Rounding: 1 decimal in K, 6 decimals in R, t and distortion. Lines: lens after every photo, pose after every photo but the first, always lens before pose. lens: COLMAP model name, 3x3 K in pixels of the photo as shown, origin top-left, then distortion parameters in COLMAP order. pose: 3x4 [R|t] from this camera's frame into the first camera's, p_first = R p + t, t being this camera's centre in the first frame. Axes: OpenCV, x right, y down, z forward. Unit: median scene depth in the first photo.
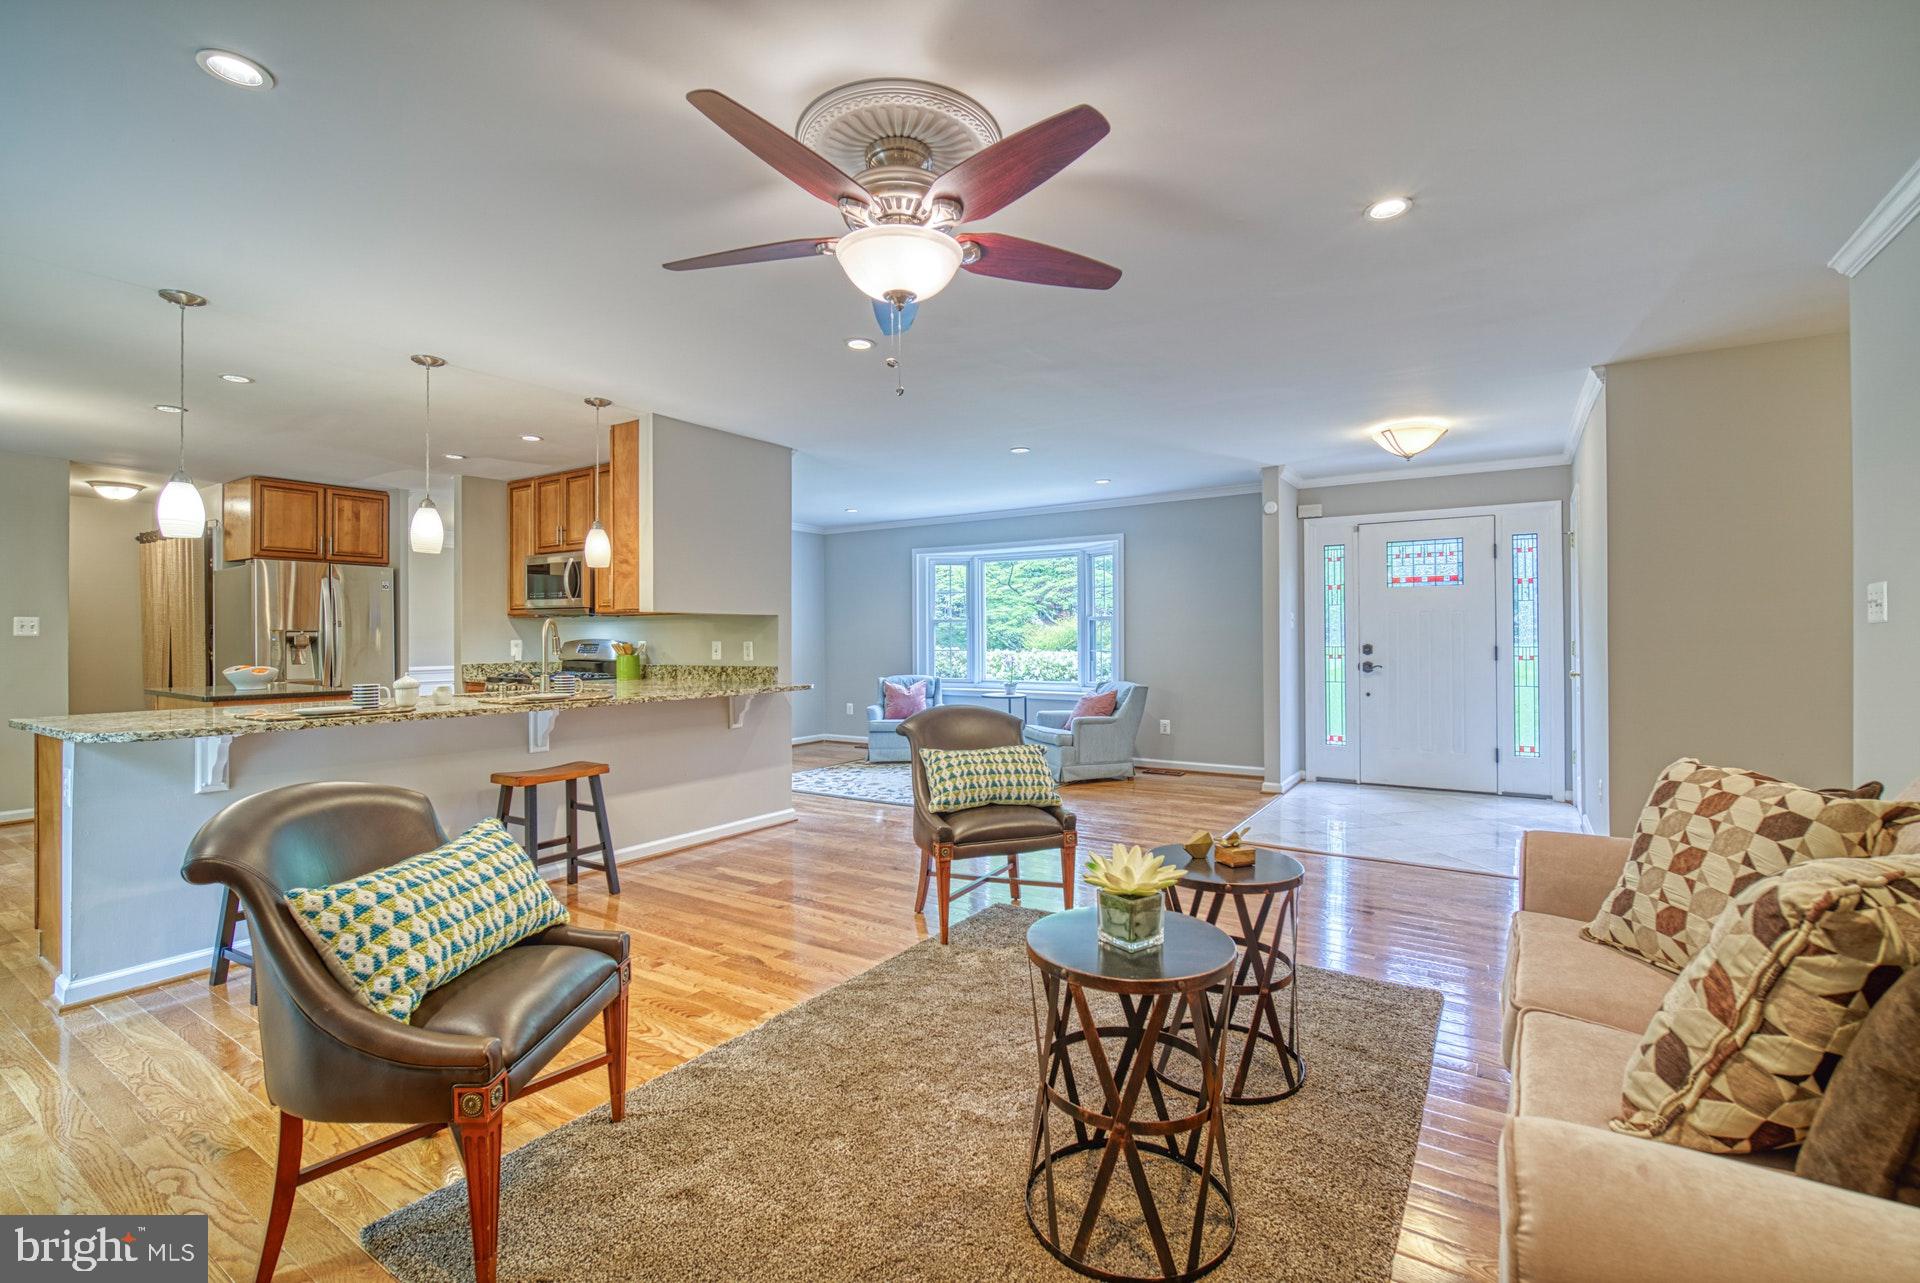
lens RADIAL K [[833.0, 0, 944.8], [0, 833.0, 624.0], [0, 0, 1]] dist [0.004137, 0.002176]
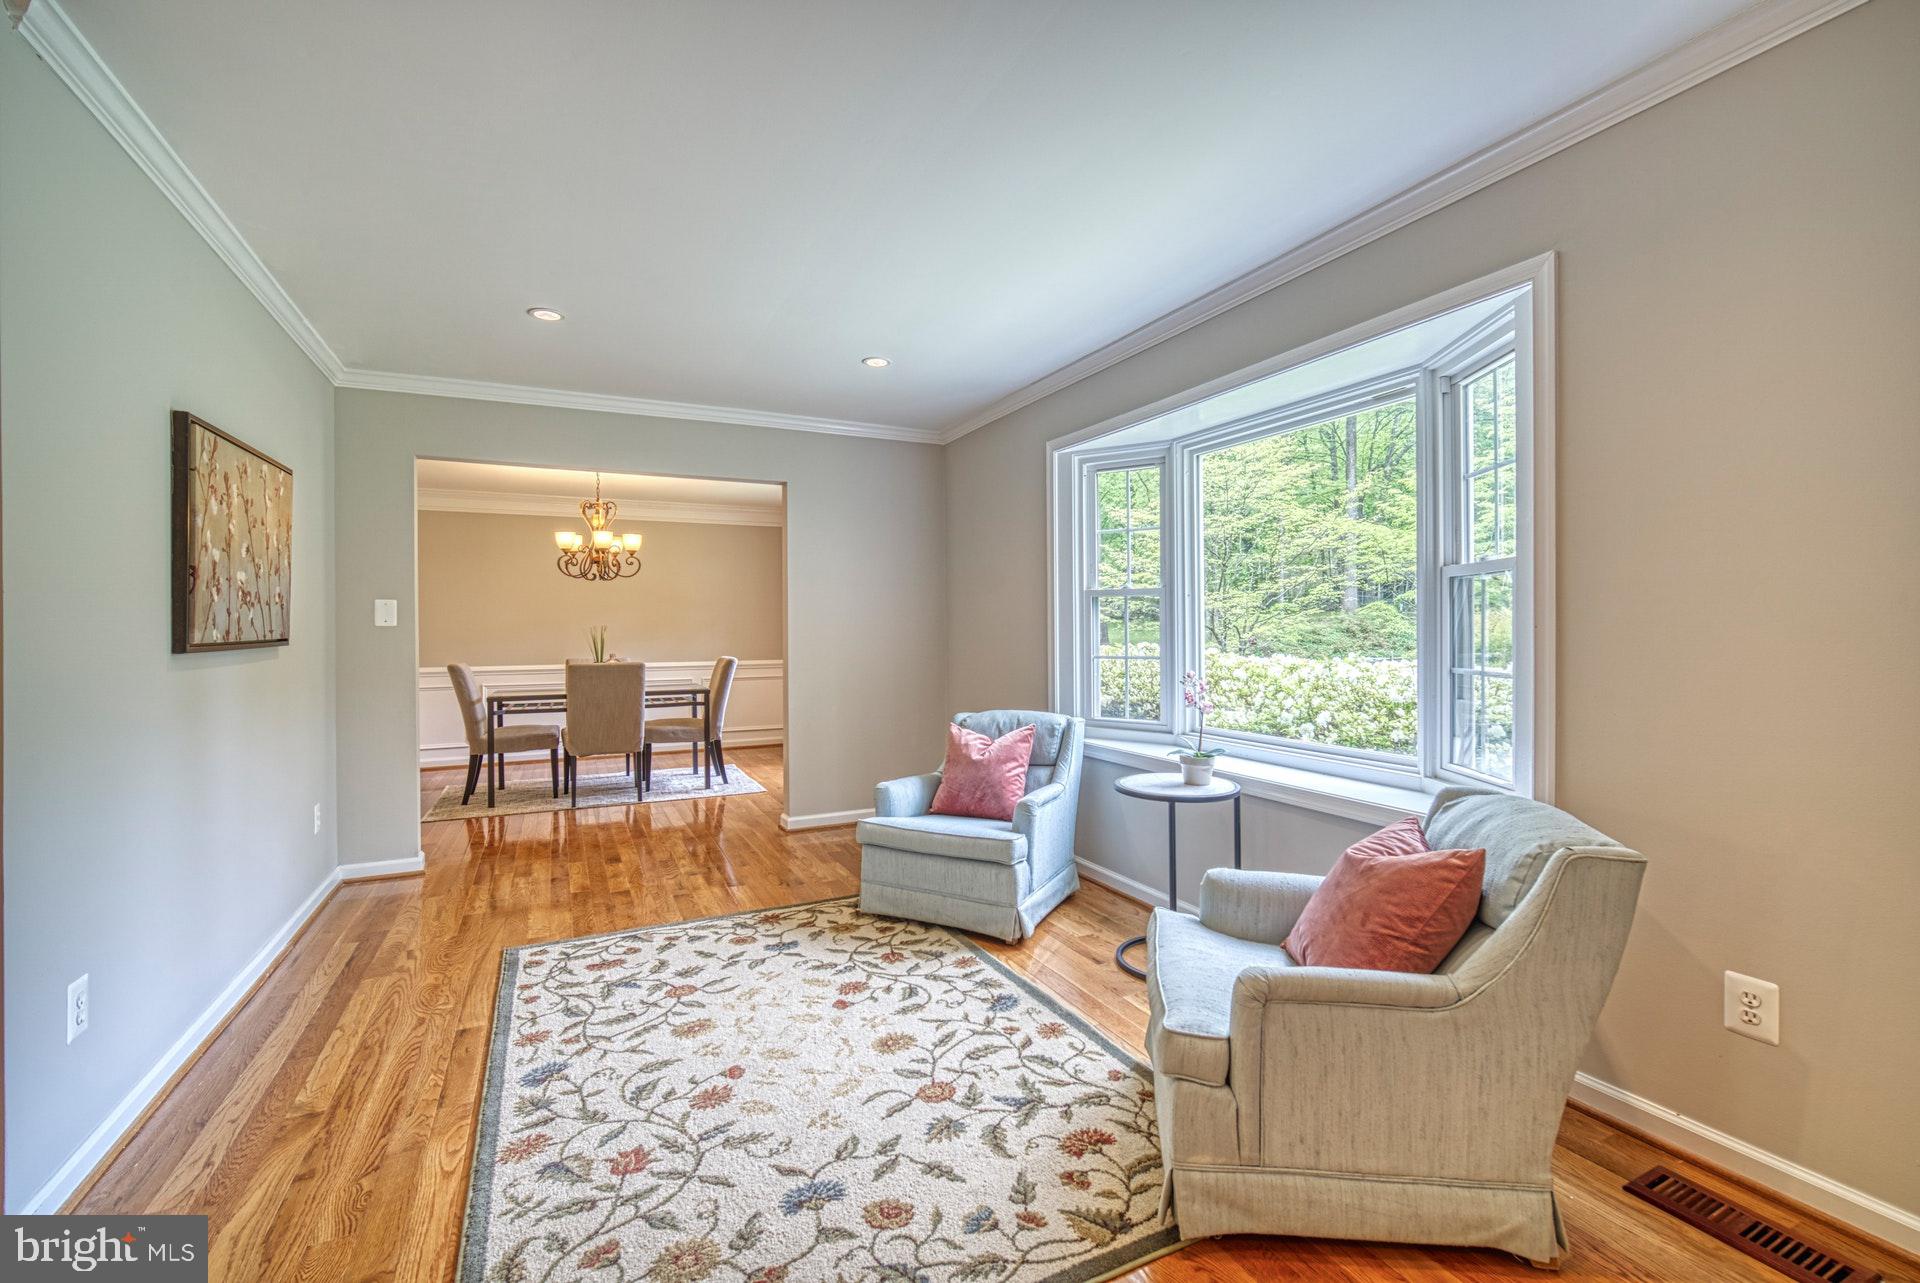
lens RADIAL K [[833.0, 0, 965.0], [0, 833.0, 628.2], [0, 0, 1]] dist [0.004137, 0.002176]
pose [[0.873018, 0.002873, -0.487679, 0.183433], [0.006209, 0.999836, 0.017007, 0.008550], [0.487648, -0.017875, 0.872857, 0.678019]]
